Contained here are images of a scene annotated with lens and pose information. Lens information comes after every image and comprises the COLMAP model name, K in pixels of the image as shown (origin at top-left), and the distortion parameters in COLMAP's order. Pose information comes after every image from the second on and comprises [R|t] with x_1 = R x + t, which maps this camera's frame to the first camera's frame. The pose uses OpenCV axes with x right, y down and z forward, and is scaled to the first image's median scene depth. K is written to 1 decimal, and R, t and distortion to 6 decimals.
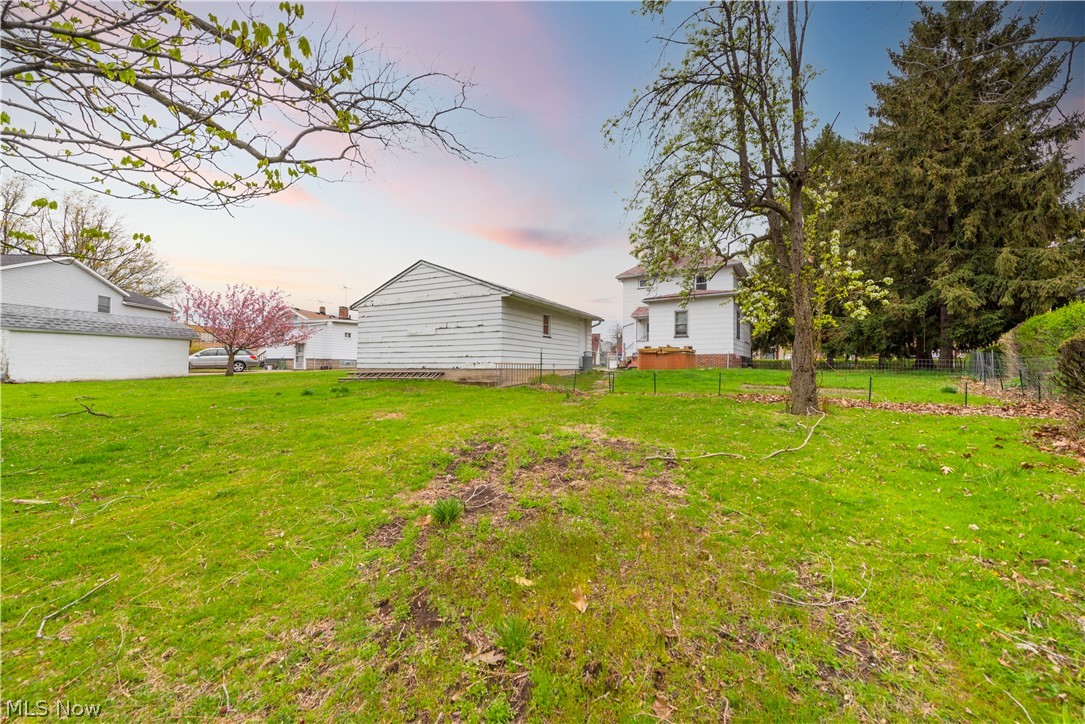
lens RADIAL K [[435.1, 0, 534.7], [0, 435.1, 364.4], [0, 0, 1]] dist [-0.008403, 0.000320]
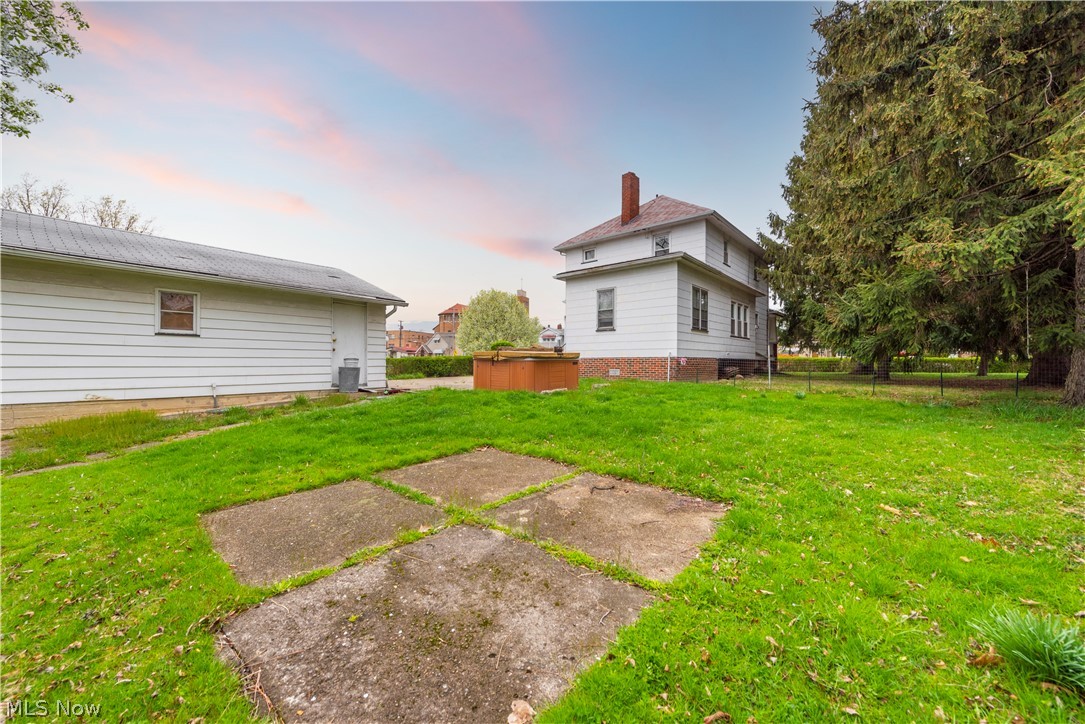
lens RADIAL K [[435.1, 0, 549.9], [0, 435.1, 358.8], [0, 0, 1]] dist [-0.008403, 0.000320]
pose [[0.986835, -0.005567, -0.161633, 0.381401], [0.005100, 0.999982, -0.003303, -0.020654], [0.161649, 0.002435, 0.986845, 0.379478]]
